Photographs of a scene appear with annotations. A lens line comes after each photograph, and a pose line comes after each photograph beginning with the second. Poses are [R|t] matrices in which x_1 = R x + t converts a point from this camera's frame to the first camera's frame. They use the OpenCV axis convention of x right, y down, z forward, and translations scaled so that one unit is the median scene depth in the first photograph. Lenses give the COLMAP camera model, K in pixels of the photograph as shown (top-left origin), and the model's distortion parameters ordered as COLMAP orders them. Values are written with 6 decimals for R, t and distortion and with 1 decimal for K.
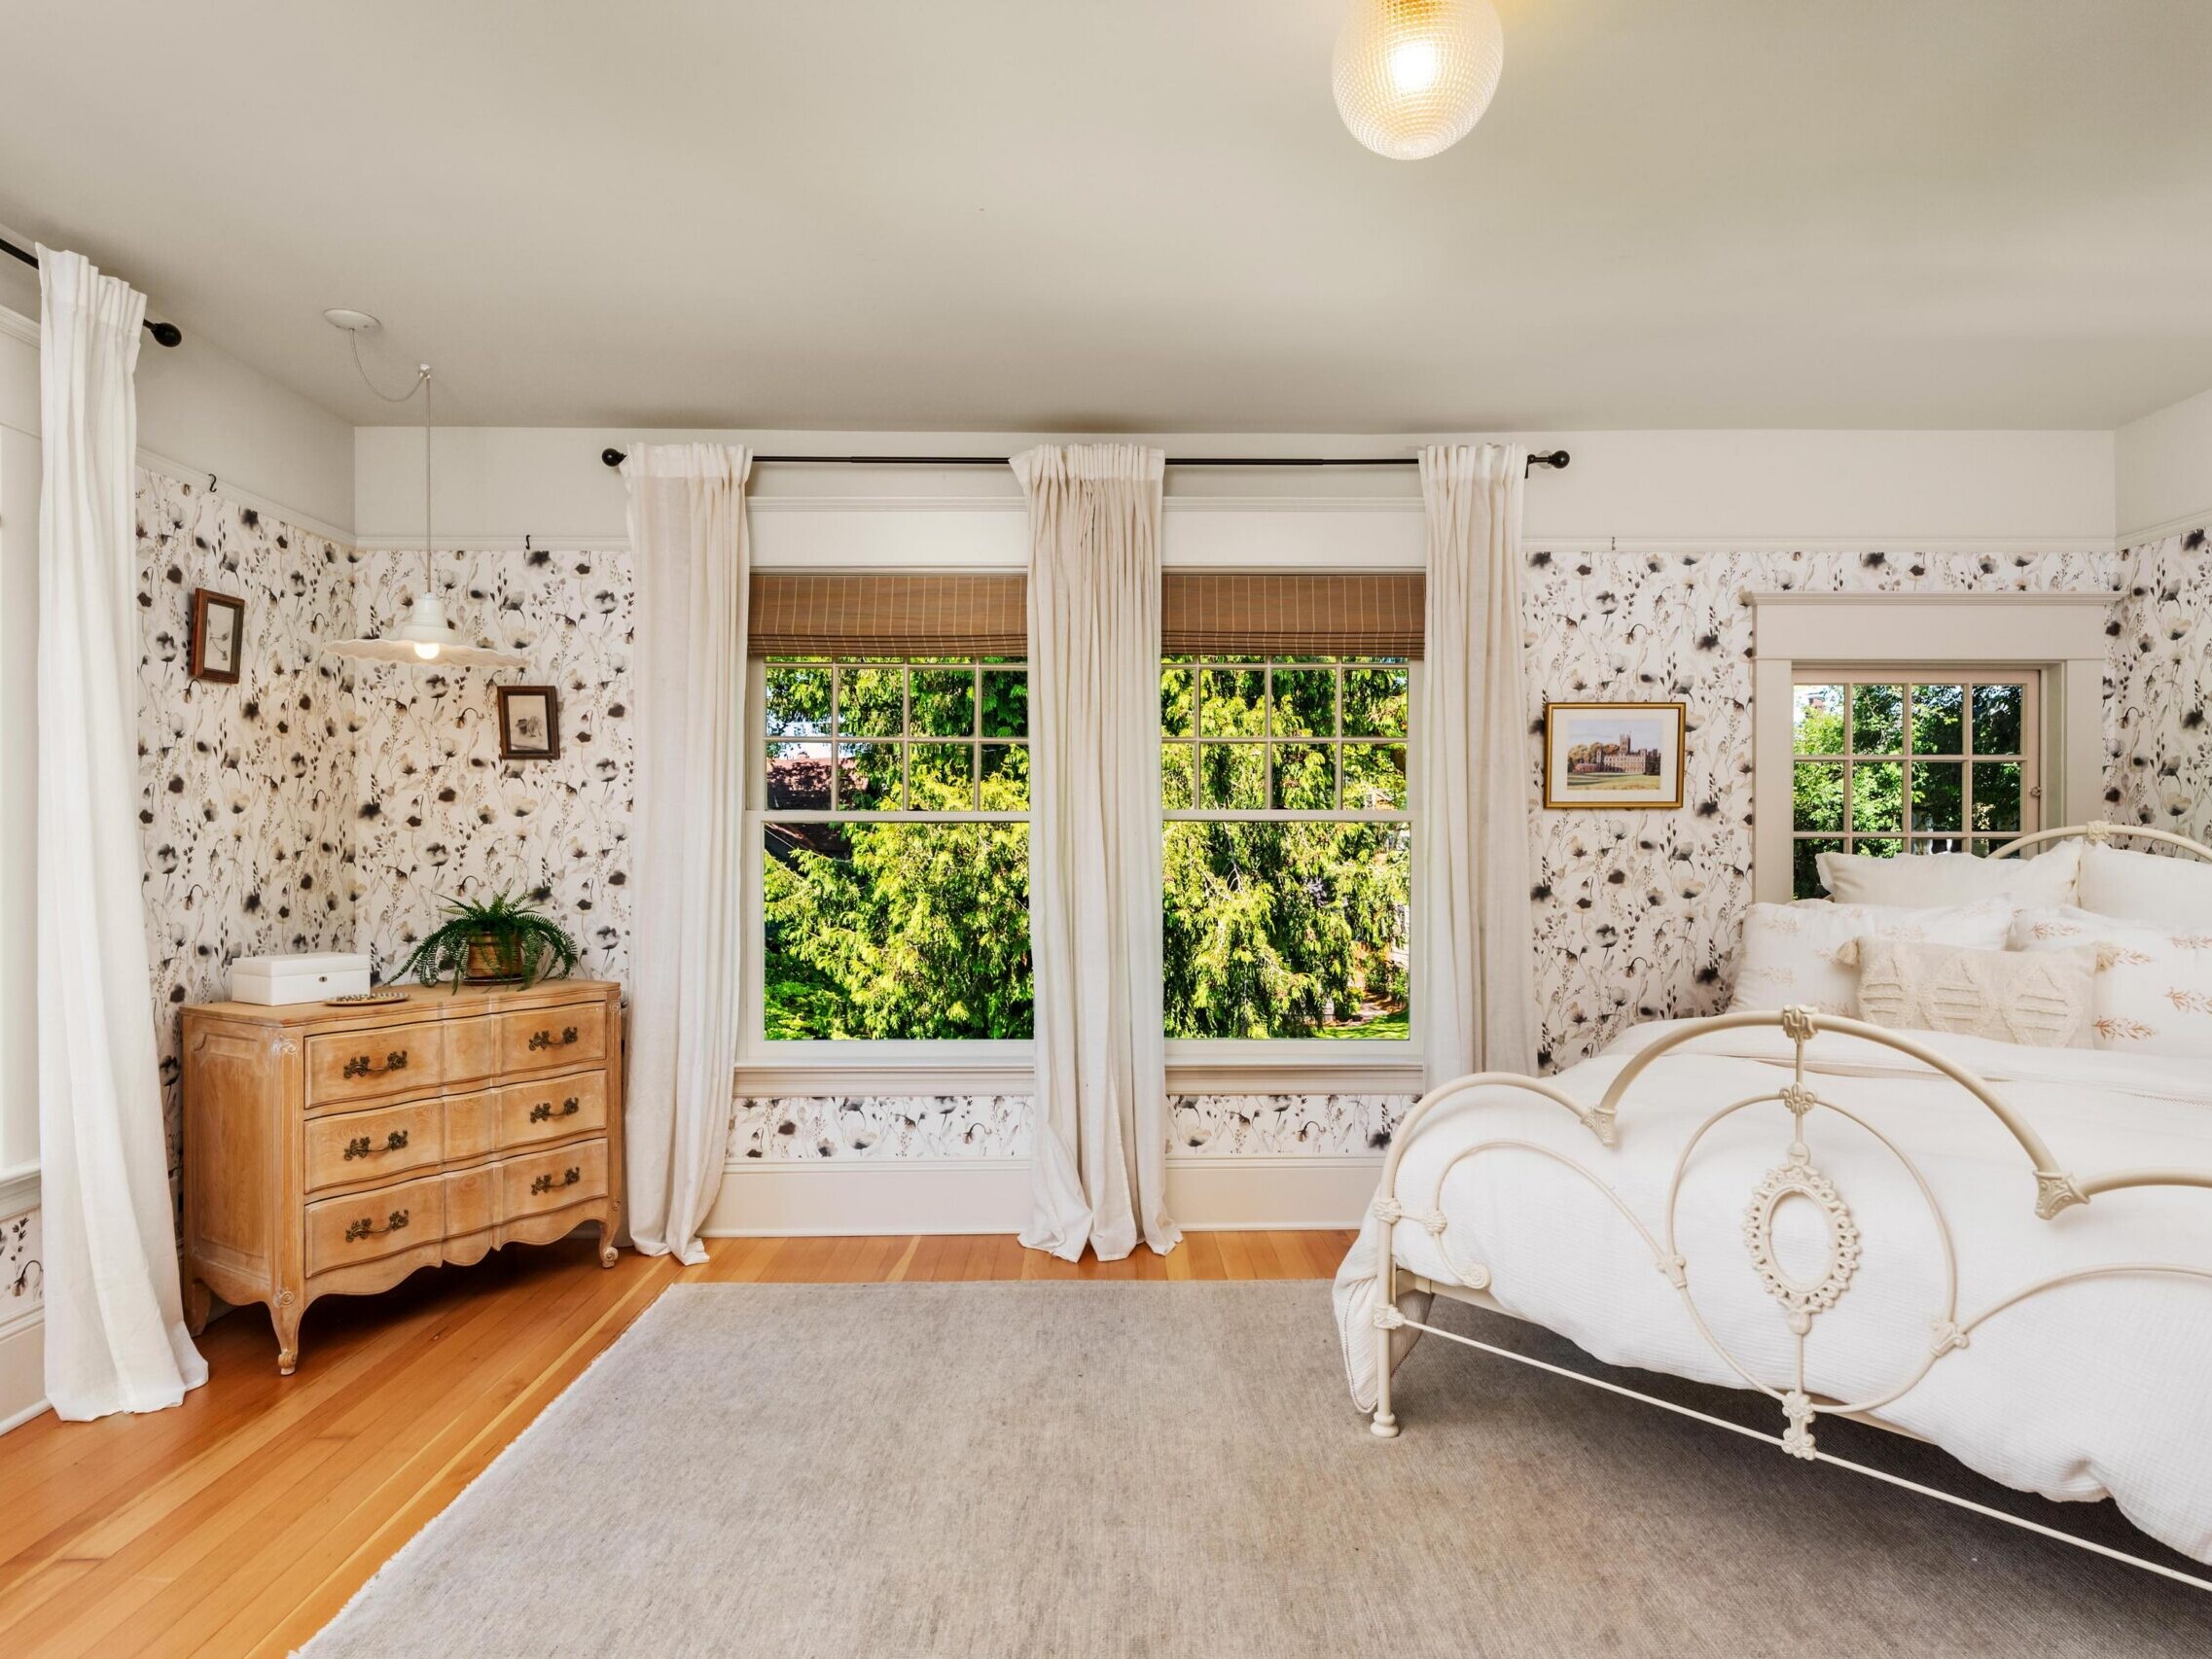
lens RADIAL K [[1251.5, 0, 1109.7], [0, 1251.5, 837.7], [0, 0, 1]] dist [0.001191, -0.000899]
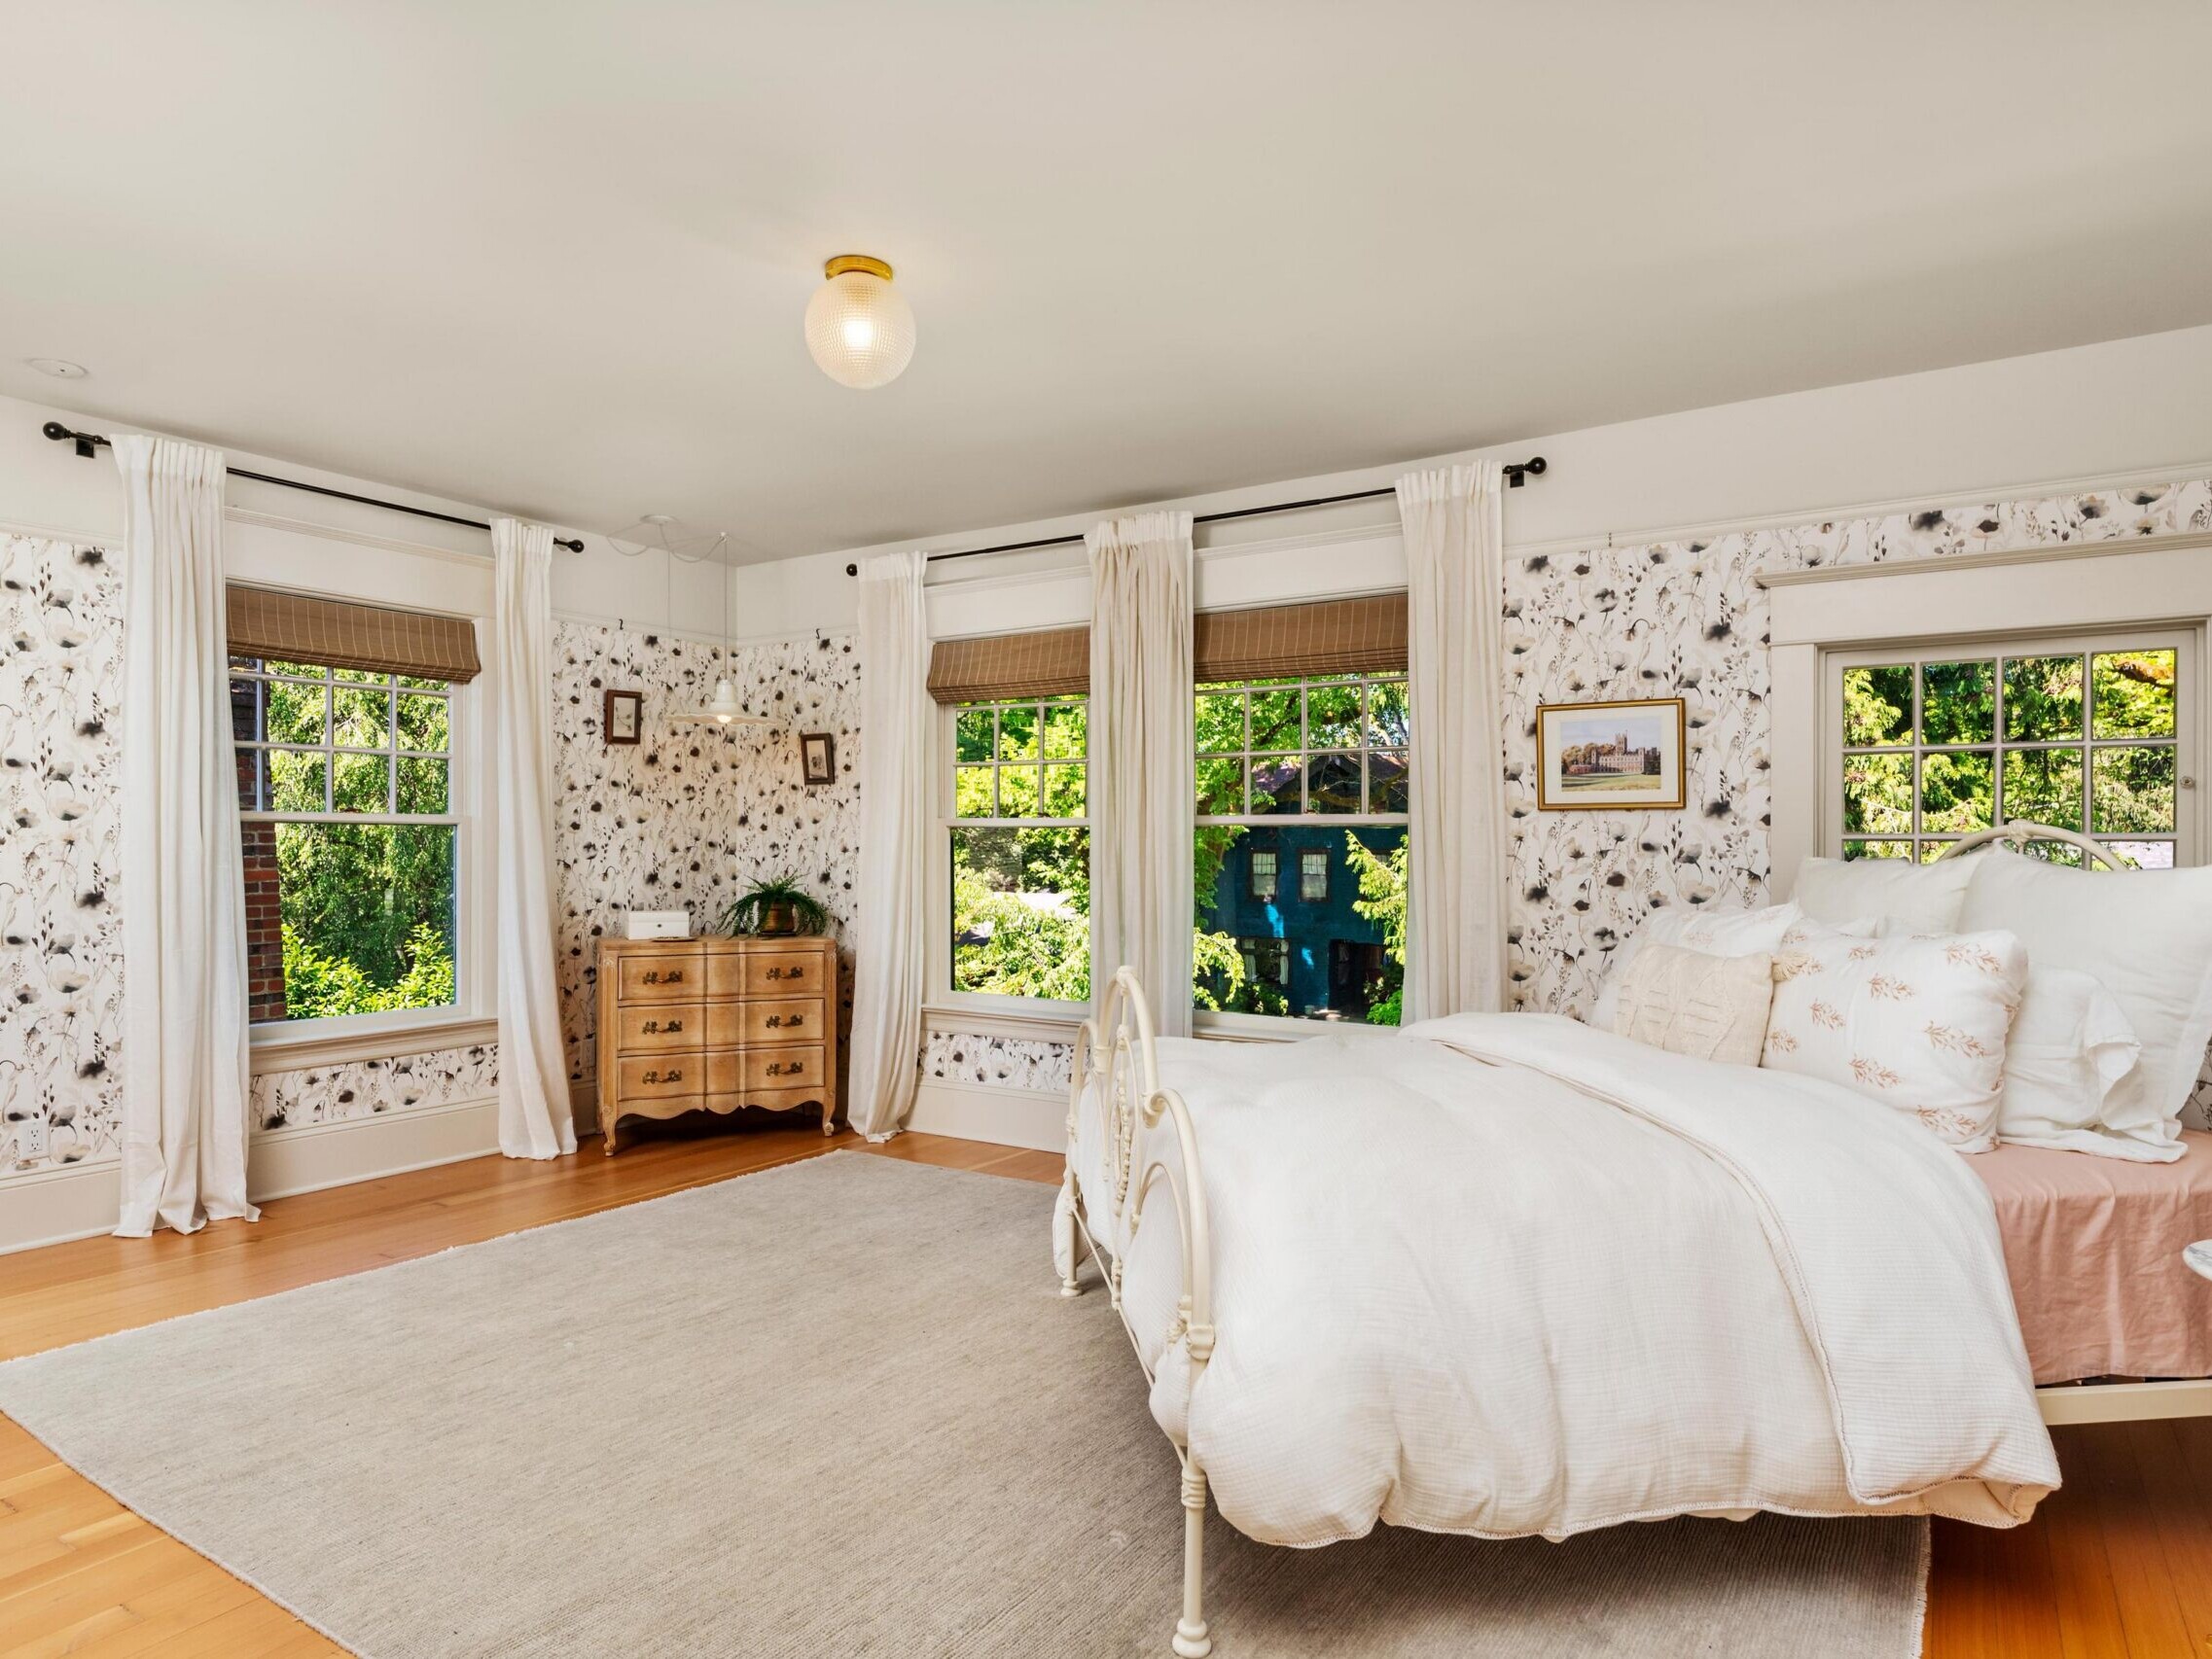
lens RADIAL K [[1315.0, 0, 1112.4], [0, 1315.0, 843.6], [0, 0, 1]] dist [-0.002684, -0.000456]
pose [[0.833229, 0.002726, -0.552921, 0.657169], [-0.001860, 0.999996, 0.002128, 0.001852], [0.552925, -0.000745, 0.833231, -0.075514]]
